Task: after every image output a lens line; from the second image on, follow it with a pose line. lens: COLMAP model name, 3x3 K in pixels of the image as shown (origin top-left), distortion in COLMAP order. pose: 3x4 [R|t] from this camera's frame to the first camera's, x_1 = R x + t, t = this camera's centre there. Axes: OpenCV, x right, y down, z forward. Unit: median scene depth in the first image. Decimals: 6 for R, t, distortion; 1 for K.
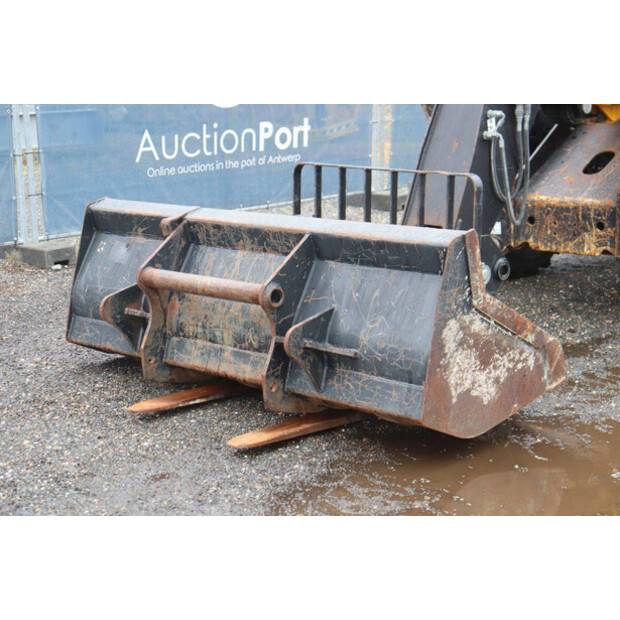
lens RADIAL K [[1216.6, 0, 310.0], [0, 1216.6, 310.0], [0, 0, 1]] dist [0.336446, 0.100434]
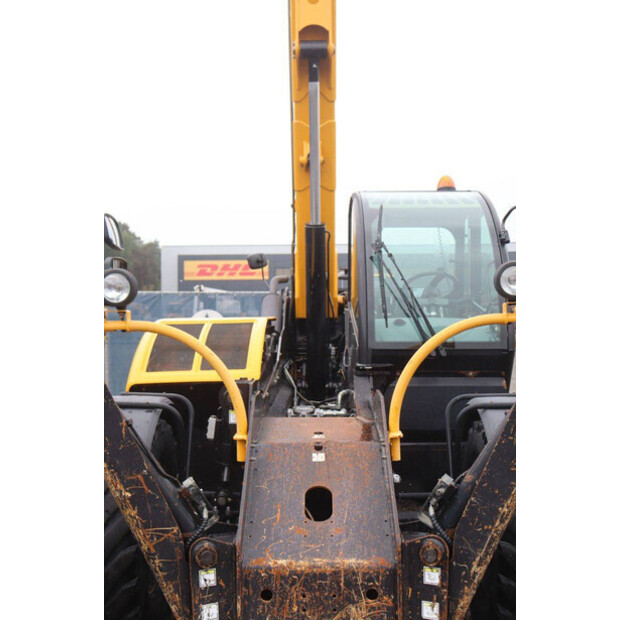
lens RADIAL K [[764.8, 0, 301.1], [0, 764.8, 310.1], [0, 0, 1]] dist [0.022201, 0.056138]
pose [[0.719633, 0.019908, 0.694070, -0.161718], [0.139322, 0.975120, -0.172423, -0.200931], [-0.680234, 0.220781, 0.698955, 0.809271]]
